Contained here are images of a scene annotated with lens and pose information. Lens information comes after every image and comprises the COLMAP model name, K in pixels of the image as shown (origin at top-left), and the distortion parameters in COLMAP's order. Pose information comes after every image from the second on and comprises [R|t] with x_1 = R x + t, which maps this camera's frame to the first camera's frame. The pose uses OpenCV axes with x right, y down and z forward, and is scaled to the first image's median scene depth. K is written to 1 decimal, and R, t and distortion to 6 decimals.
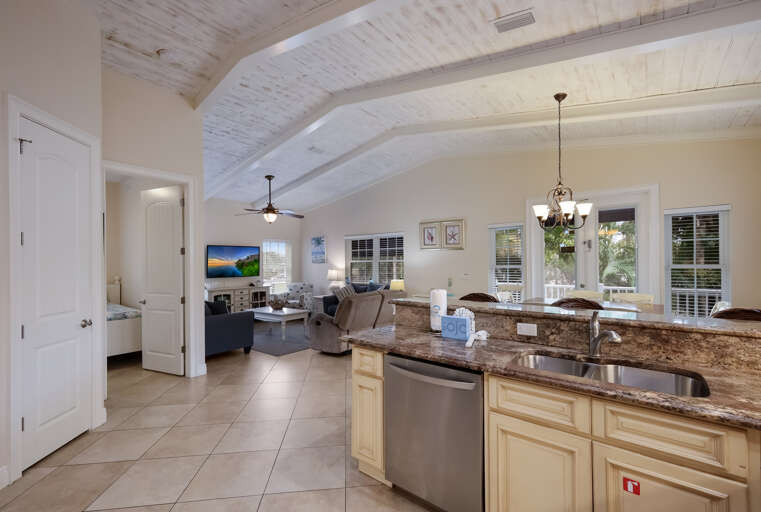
lens RADIAL K [[341.2, 0, 383.3], [0, 341.2, 261.0], [0, 0, 1]] dist [-0.000957, -0.000040]
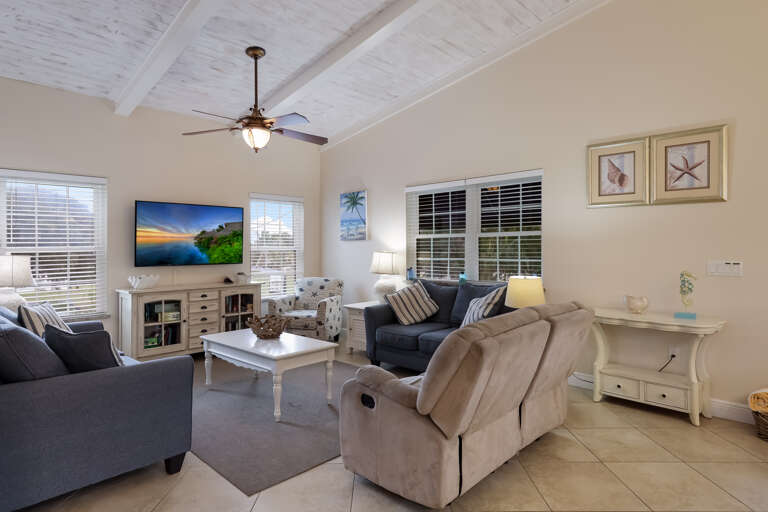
lens RADIAL K [[453.2, 0, 382.8], [0, 453.2, 251.7], [0, 0, 1]] dist [0.004586, 0.000284]
pose [[0.994614, 0.007821, -0.103351, -0.081985], [-0.006768, 0.999922, 0.010533, 0.017609], [0.103425, -0.009776, 0.994589, 0.348394]]
